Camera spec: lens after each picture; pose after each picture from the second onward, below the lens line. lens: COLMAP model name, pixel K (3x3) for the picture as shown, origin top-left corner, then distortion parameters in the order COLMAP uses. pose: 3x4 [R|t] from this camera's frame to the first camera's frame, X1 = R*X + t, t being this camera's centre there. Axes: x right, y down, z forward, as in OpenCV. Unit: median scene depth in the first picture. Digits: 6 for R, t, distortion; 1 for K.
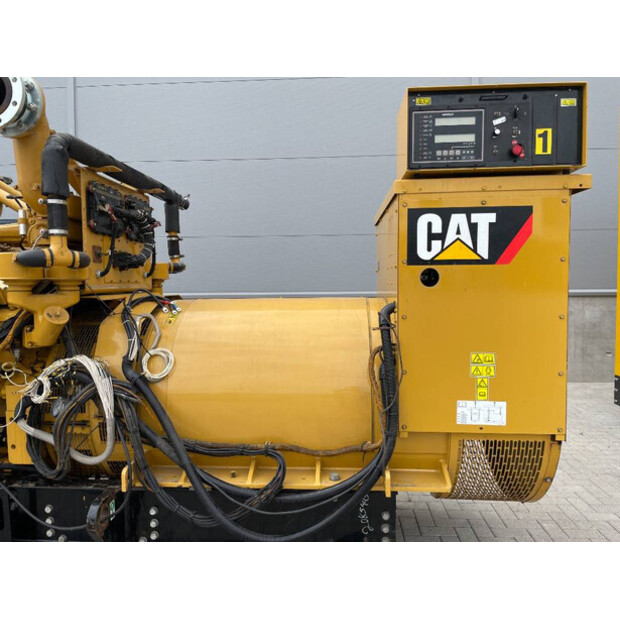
lens RADIAL K [[469.6, 0, 312.3], [0, 469.6, 303.6], [0, 0, 1]] dist [0.079650, -0.102116]
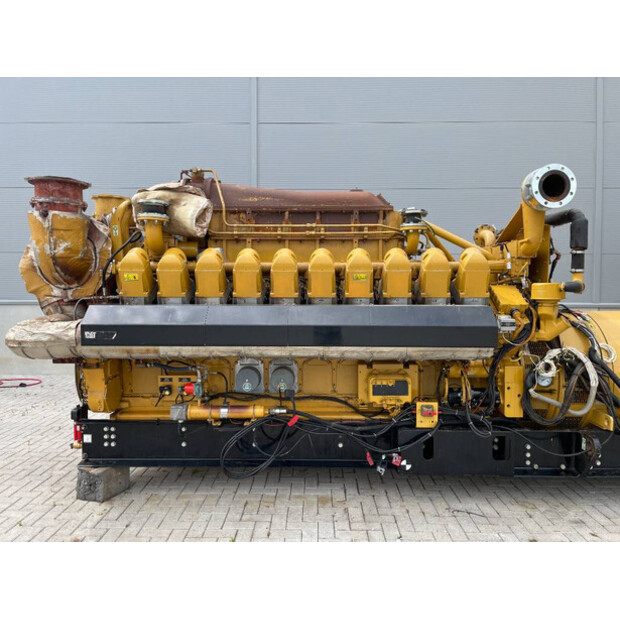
lens RADIAL K [[469.6, 0, 312.1], [0, 469.6, 312.8], [0, 0, 1]] dist [0.079650, -0.102116]
pose [[0.998798, 0.012782, 0.047317, -1.525281], [-0.012601, 0.999912, -0.004135, 0.012759], [-0.047365, 0.003533, 0.998871, -0.586387]]
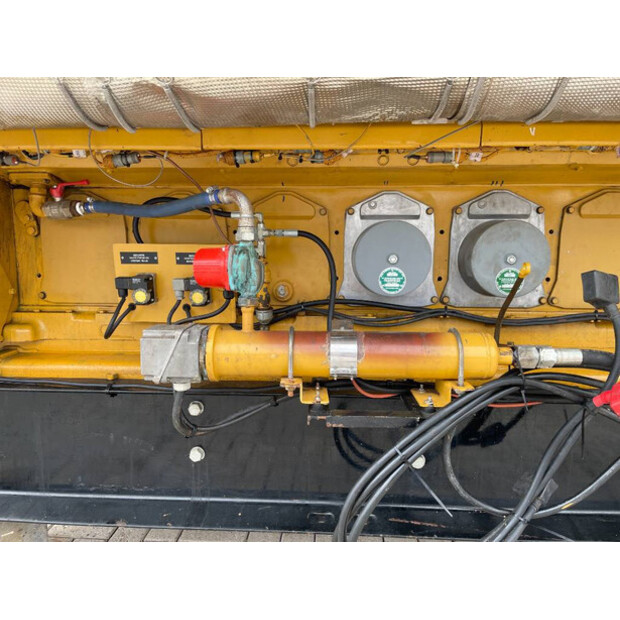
lens RADIAL K [[469.6, 0, 311.9], [0, 469.6, 313.1], [0, 0, 1]] dist [0.079650, -0.102116]
pose [[0.999760, 0.016054, 0.014912, -1.796314], [-0.017191, 0.996683, 0.079550, 0.295843], [-0.013586, -0.079787, 0.996719, 0.702460]]
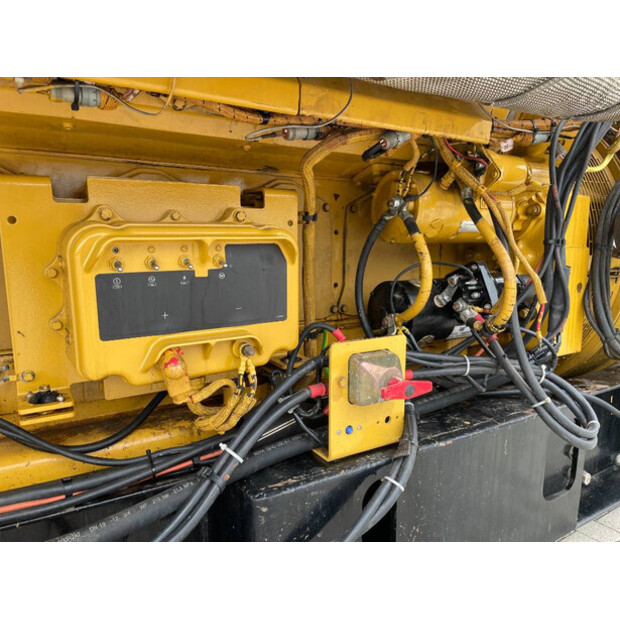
lens RADIAL K [[469.6, 0, 310.5], [0, 469.6, 309.9], [0, 0, 1]] dist [0.079650, -0.102116]
pose [[0.815159, -0.074955, 0.574367, -1.273064], [0.025498, 0.995274, 0.093697, 0.268944], [-0.578676, -0.061733, 0.813218, 0.849334]]
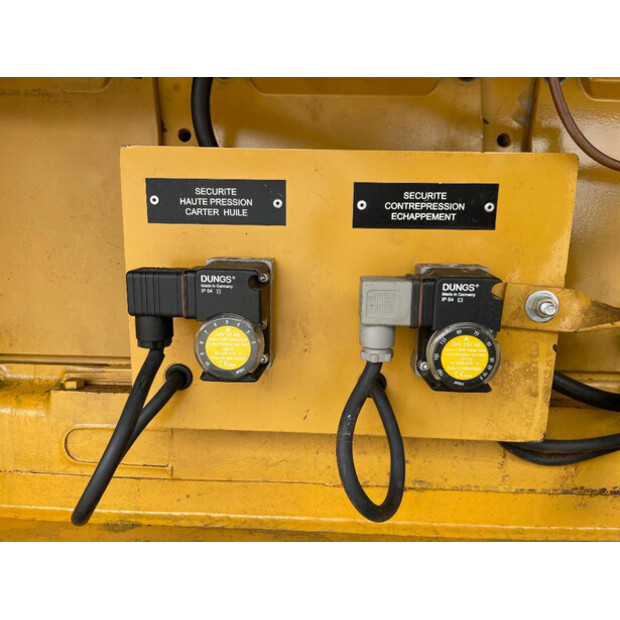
lens RADIAL K [[469.6, 0, 308.9], [0, 469.6, 310.1], [0, 0, 1]] dist [0.079650, -0.102116]
pose [[0.998799, 0.034164, 0.035110, -1.981176], [-0.035100, 0.999035, 0.026400, 0.309551], [-0.034174, -0.027601, 0.999035, 1.148163]]
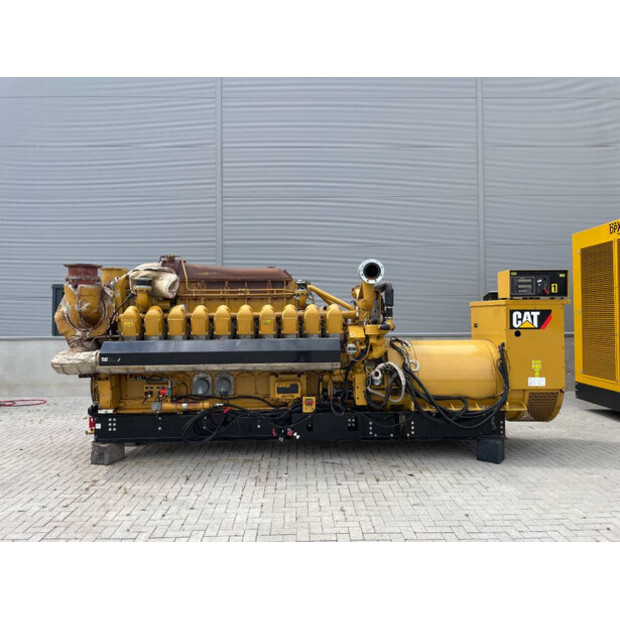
lens RADIAL K [[469.6, 0, 313.5], [0, 469.6, 306.0], [0, 0, 1]] dist [0.079650, -0.102116]
pose [[0.996427, 0.005028, 0.084304, -1.233438], [0.001527, 0.996990, -0.077514, -0.001889], [-0.084440, 0.077366, 0.993421, -1.773307]]
